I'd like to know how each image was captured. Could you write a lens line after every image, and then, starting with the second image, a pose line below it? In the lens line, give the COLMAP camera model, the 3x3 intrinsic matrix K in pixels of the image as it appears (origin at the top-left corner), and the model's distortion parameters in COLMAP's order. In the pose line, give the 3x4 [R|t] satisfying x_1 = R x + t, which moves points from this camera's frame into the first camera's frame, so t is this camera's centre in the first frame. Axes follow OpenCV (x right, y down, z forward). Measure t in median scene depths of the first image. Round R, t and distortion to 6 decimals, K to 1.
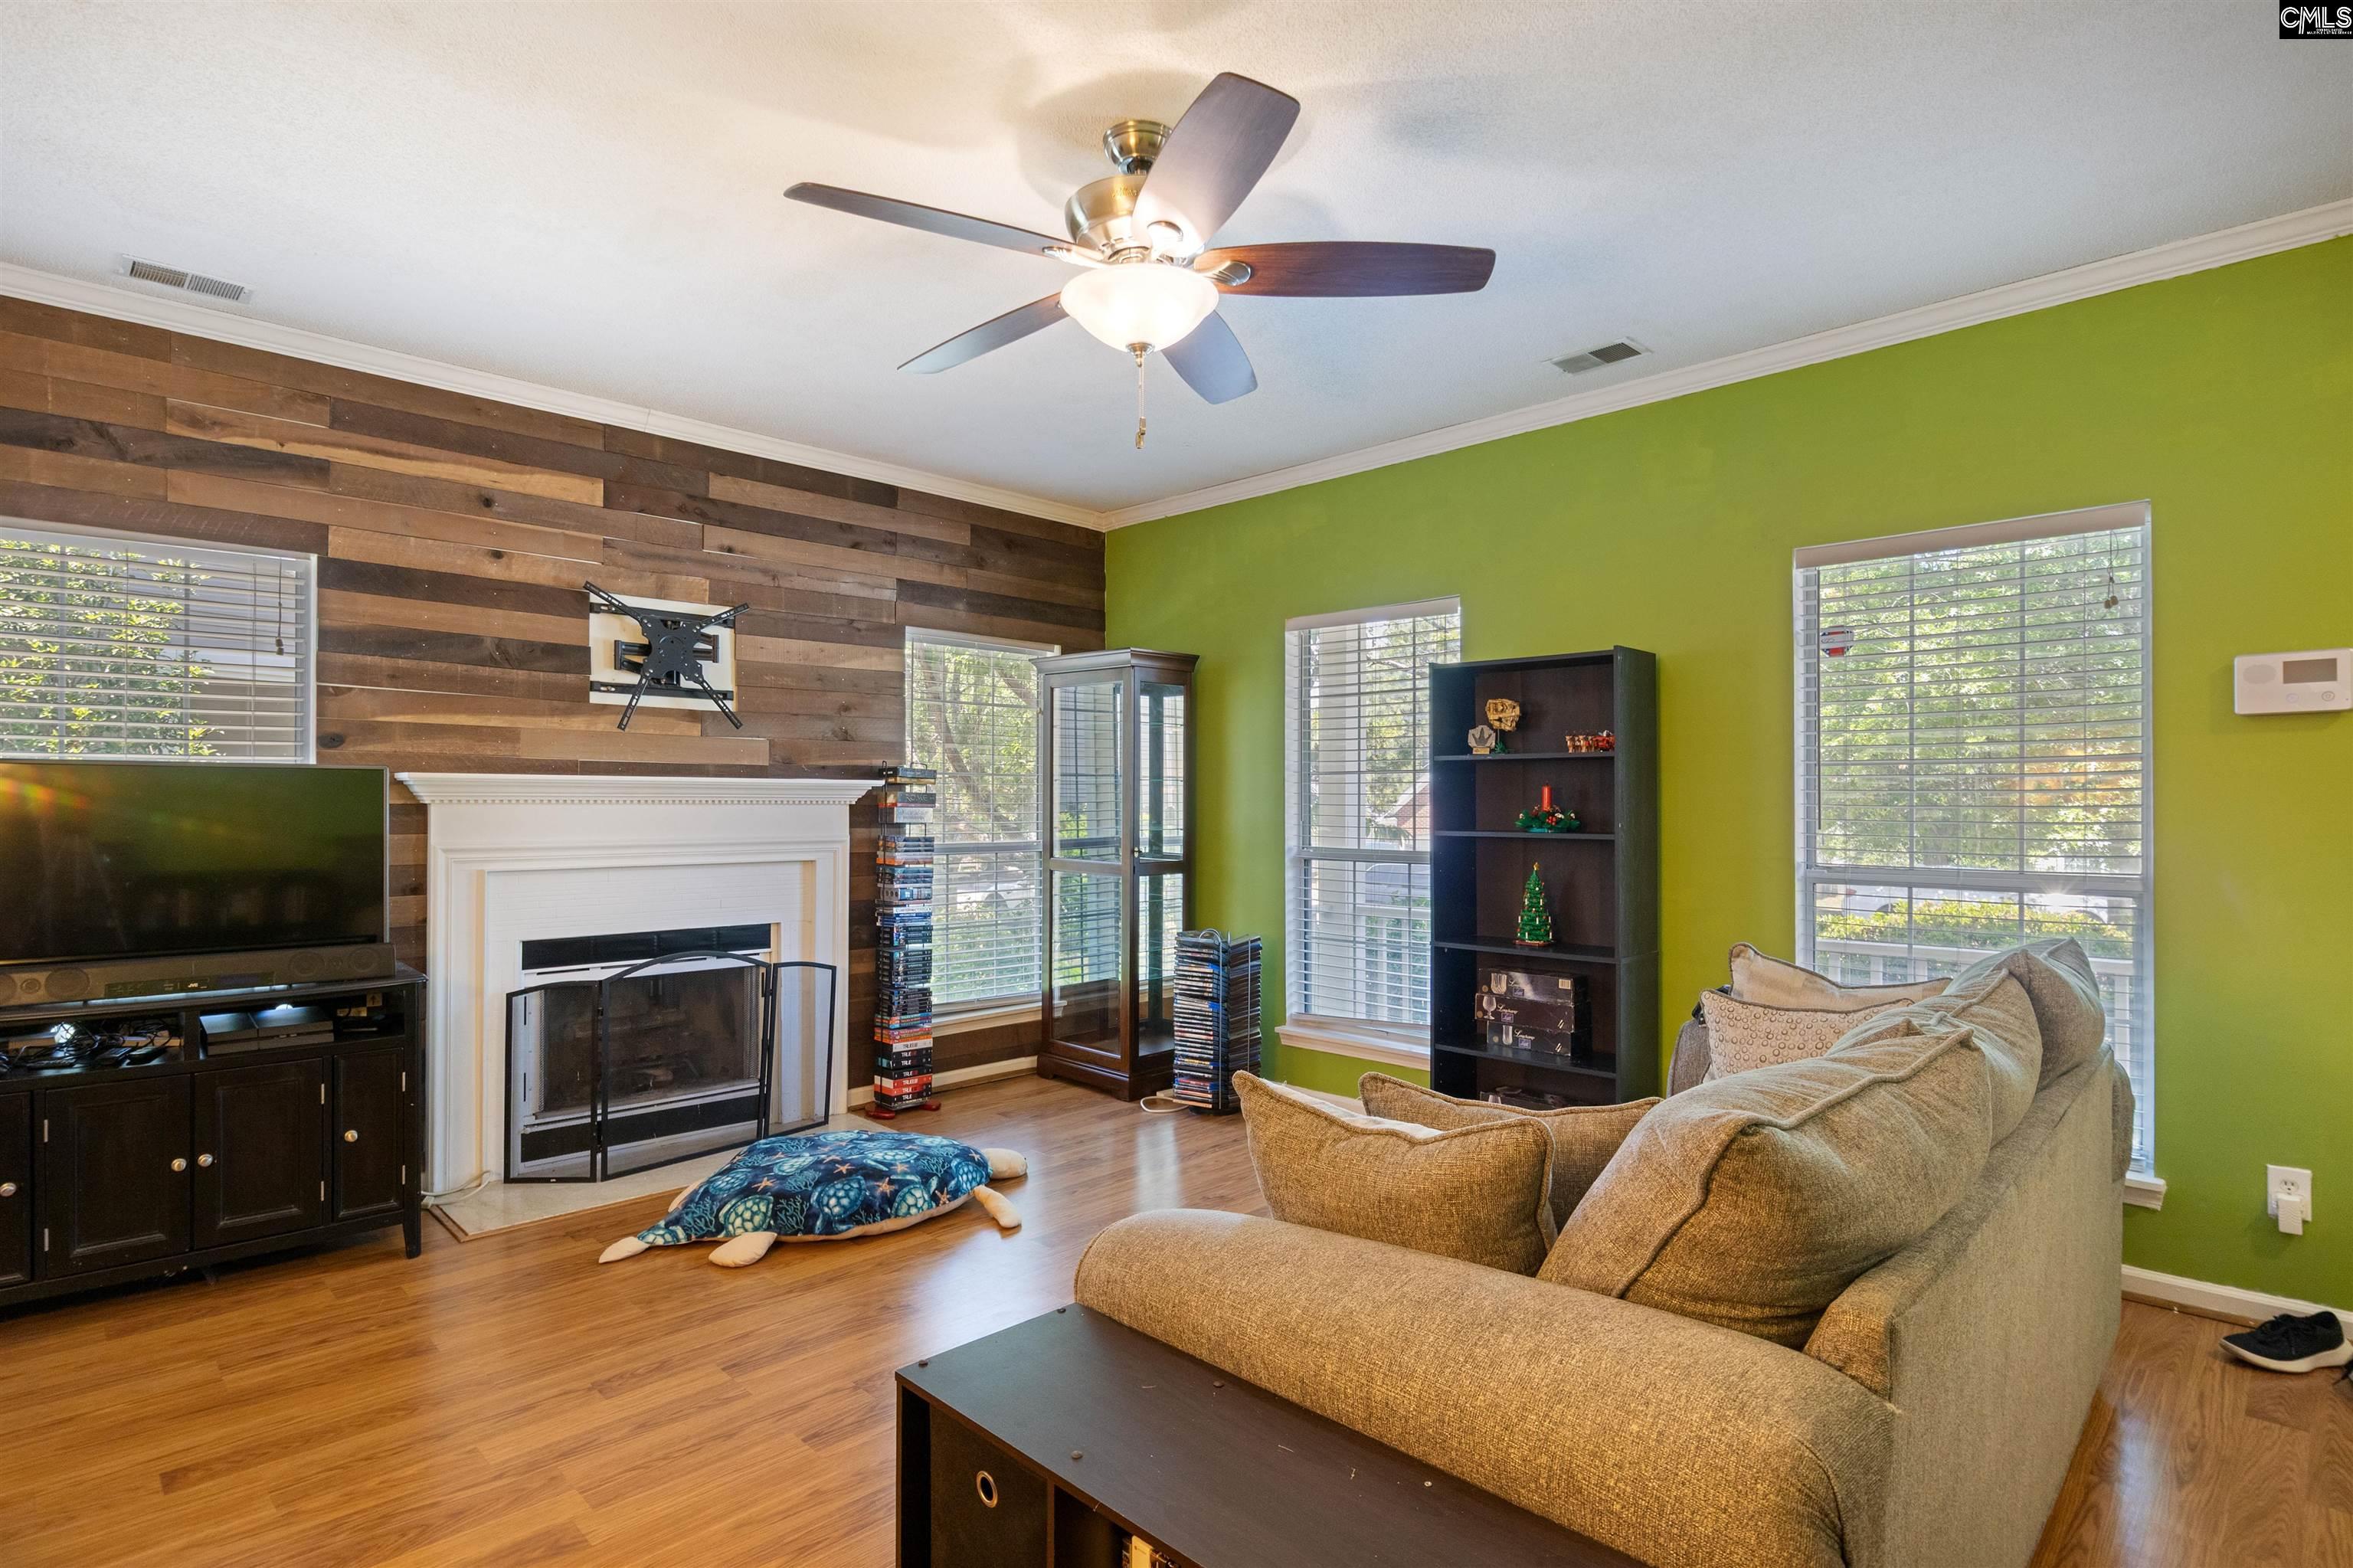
lens RADIAL K [[1200.3, 0, 1186.1], [0, 1200.3, 795.3], [0, 0, 1]] dist [-0.004223, 0.001060]
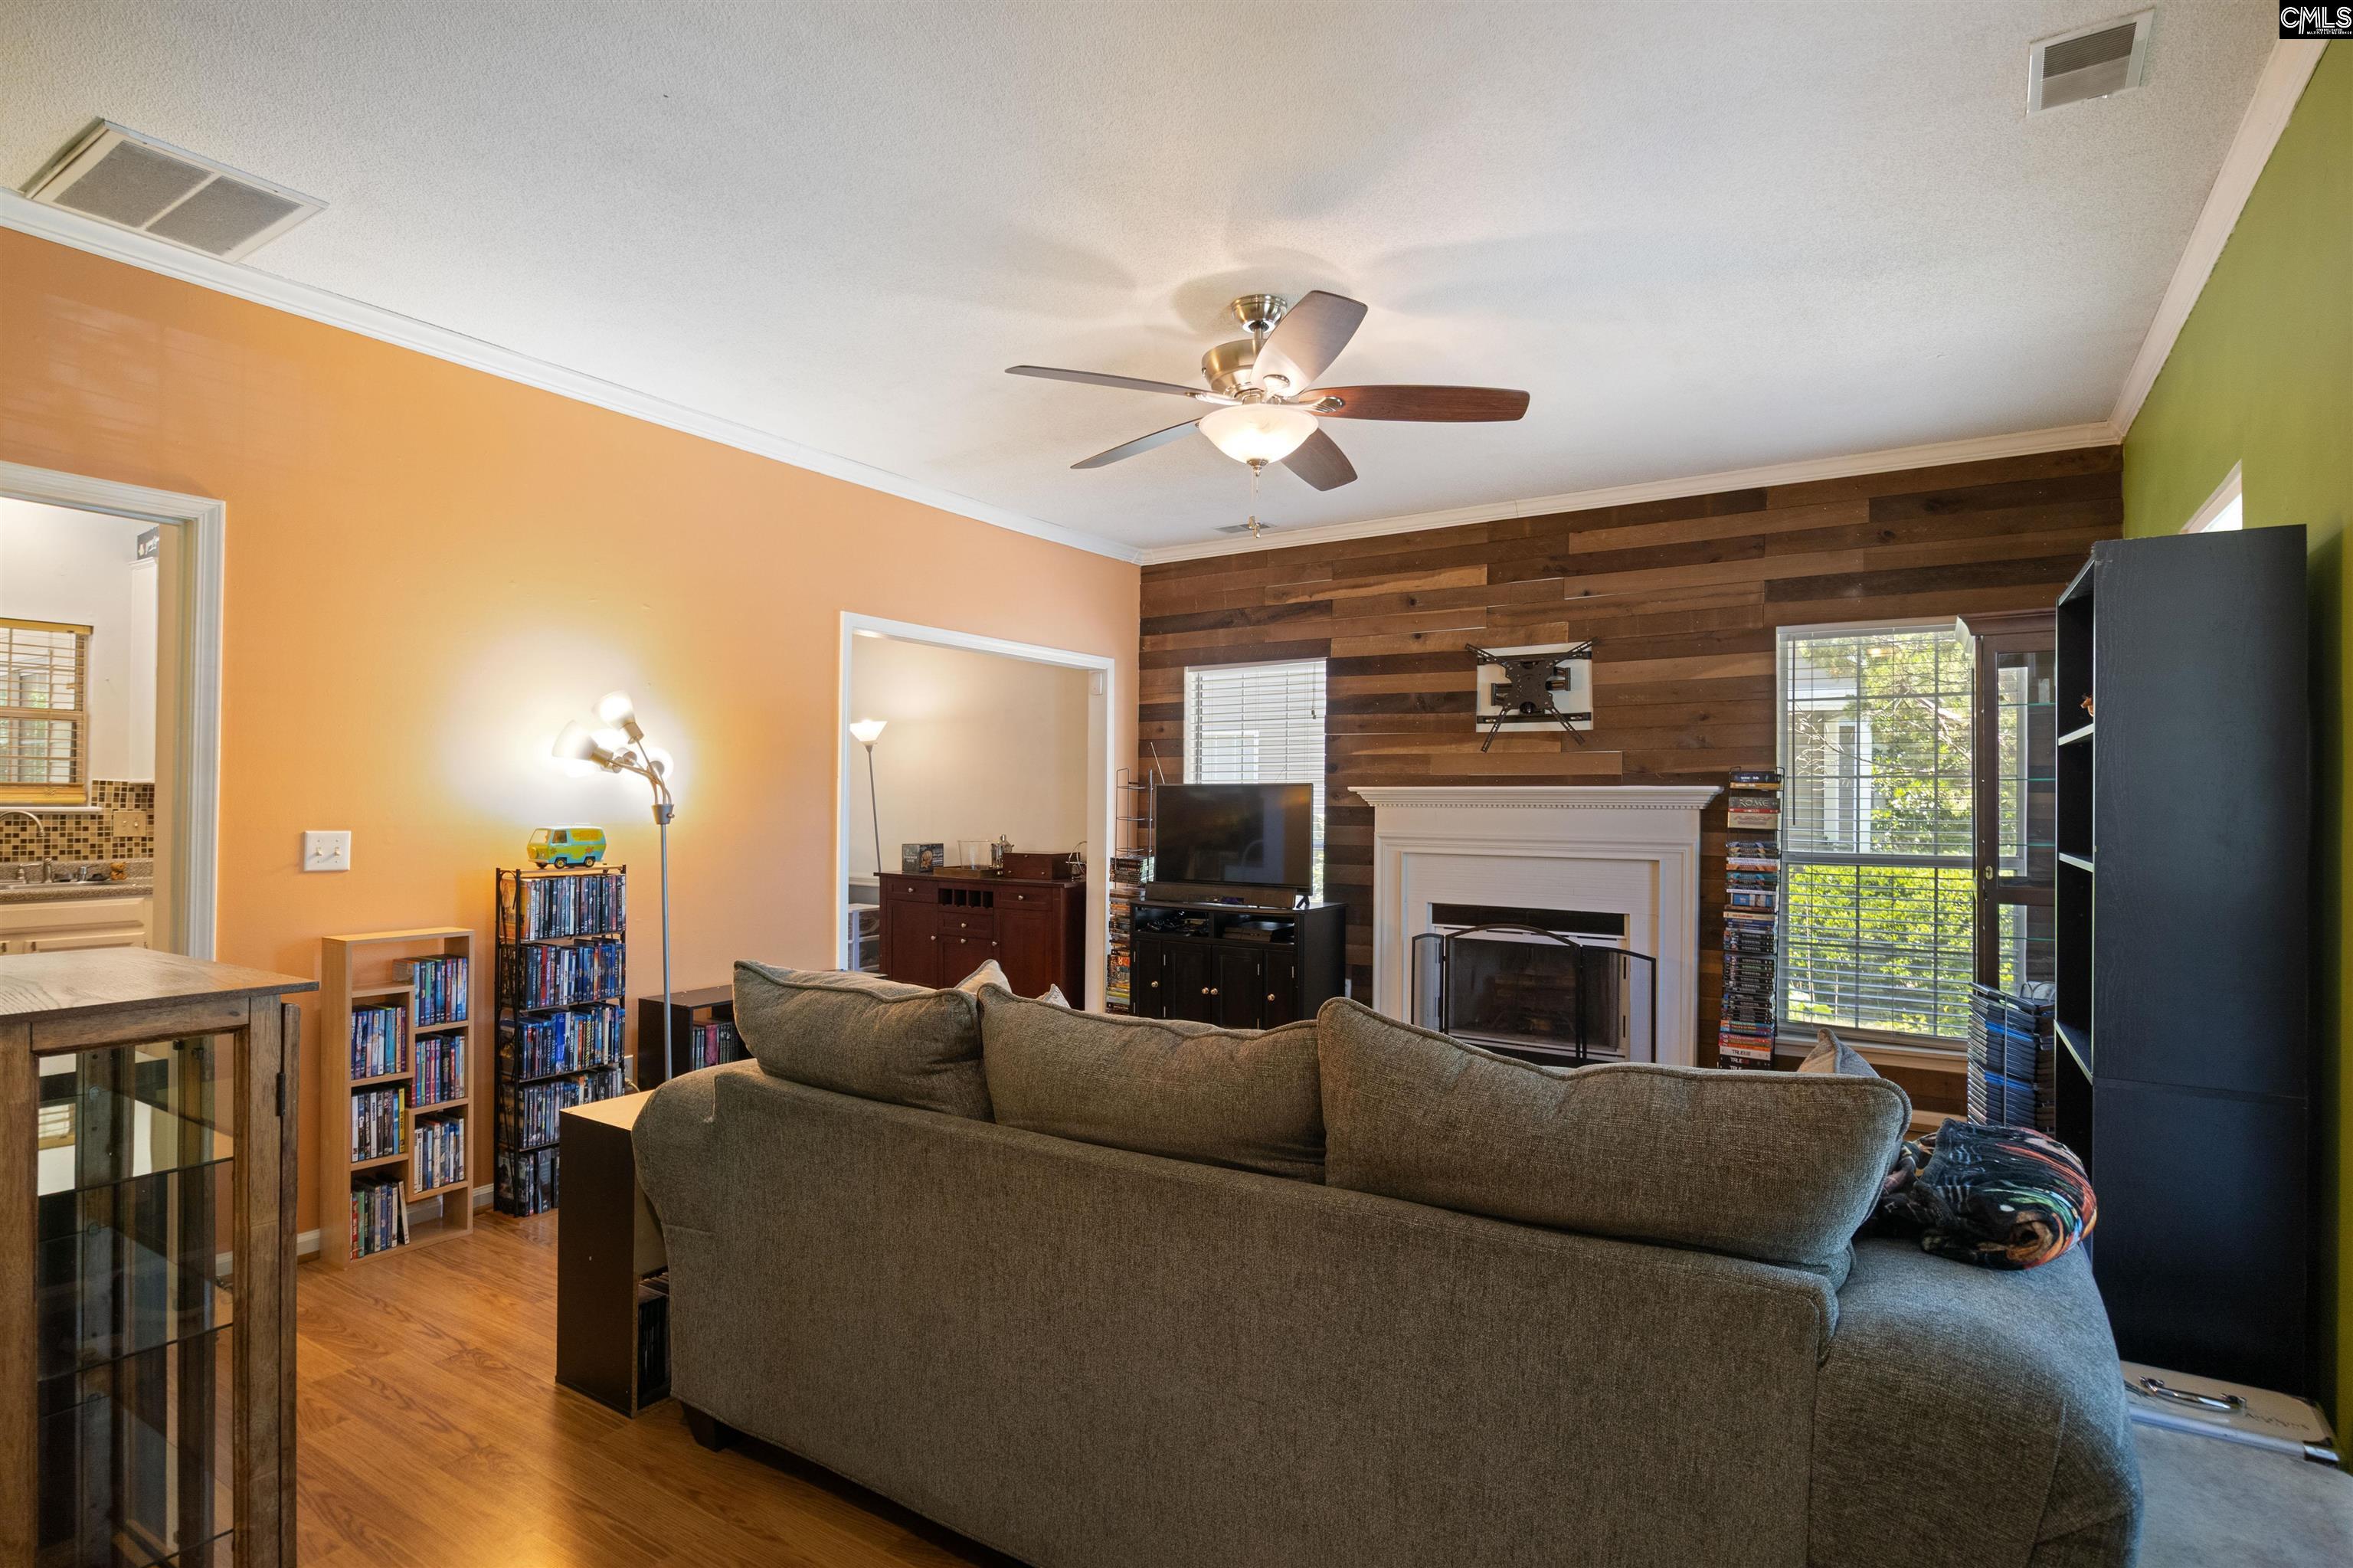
lens RADIAL K [[1200.3, 0, 1183.9], [0, 1200.3, 784.5], [0, 0, 1]] dist [-0.004223, 0.001060]
pose [[0.198083, -0.011970, -0.980112, 0.721088], [0.001990, 0.999928, -0.011810, -0.002944], [0.980183, 0.000389, 0.198093, 0.388065]]
